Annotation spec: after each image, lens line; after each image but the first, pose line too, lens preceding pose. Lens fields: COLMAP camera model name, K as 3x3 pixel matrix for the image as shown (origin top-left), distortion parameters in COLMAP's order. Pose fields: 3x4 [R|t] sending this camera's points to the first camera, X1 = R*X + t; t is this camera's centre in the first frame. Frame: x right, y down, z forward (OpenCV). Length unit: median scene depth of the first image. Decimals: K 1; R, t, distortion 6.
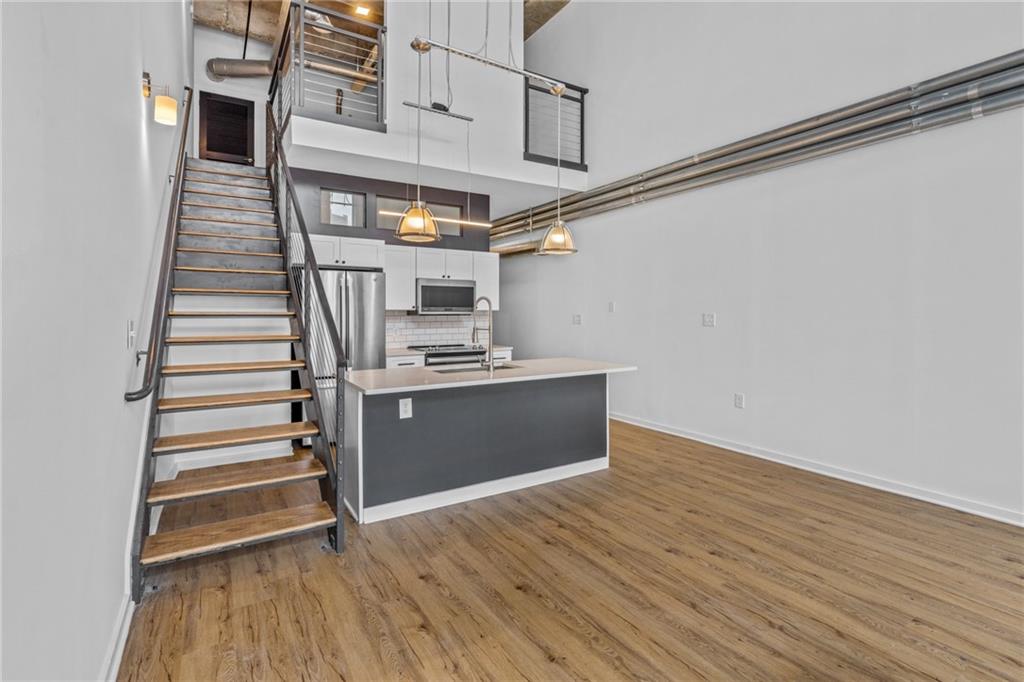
lens RADIAL K [[480.6, 0, 511.8], [0, 480.6, 315.0], [0, 0, 1]] dist [-0.008563, -0.000401]
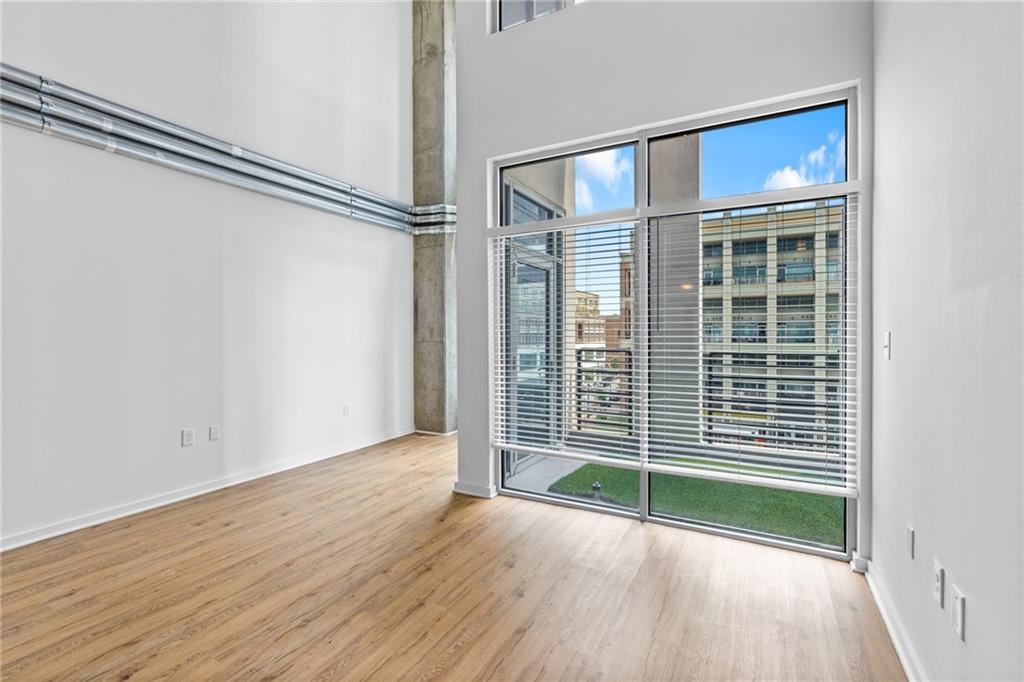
lens RADIAL K [[459.2, 0, 514.9], [0, 459.2, 336.6], [0, 0, 1]] dist [-0.004899, 0.001386]
pose [[-0.497763, -0.003687, 0.867305, -0.319034], [0.009088, 0.999914, 0.009466, 0.001736], [-0.867265, 0.012594, -0.497687, 0.611522]]
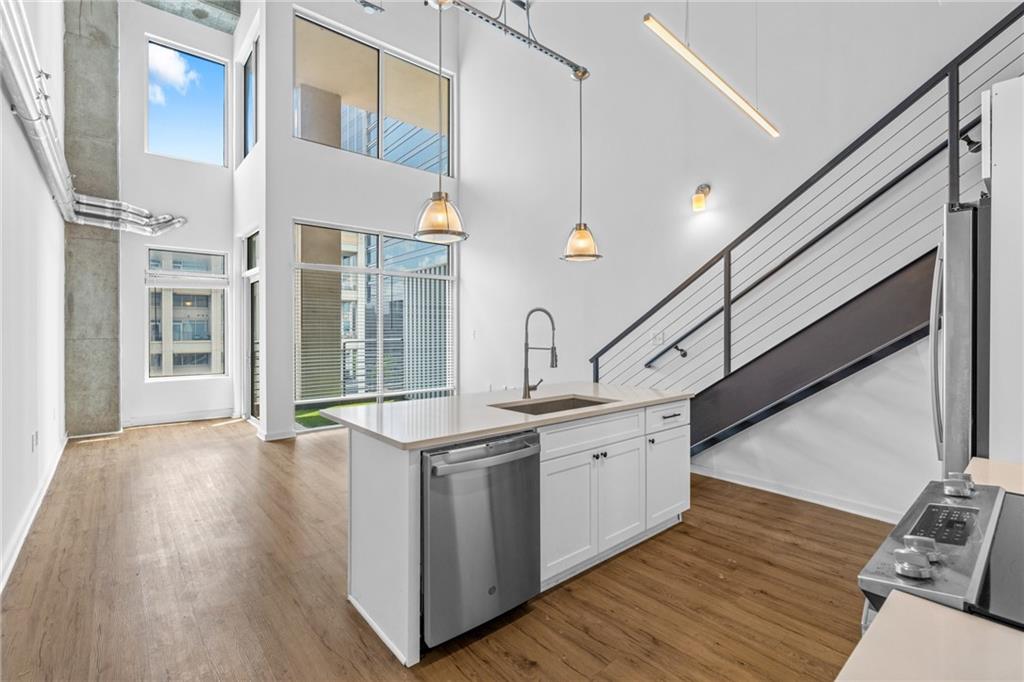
lens RADIAL K [[459.2, 0, 509.2], [0, 459.2, 327.7], [0, 0, 1]] dist [-0.004899, 0.001386]
pose [[-0.986424, -0.002533, -0.164201, 0.118638], [-0.002916, 0.999994, 0.002091, -0.012665], [0.164195, 0.002542, -0.986425, 1.824432]]
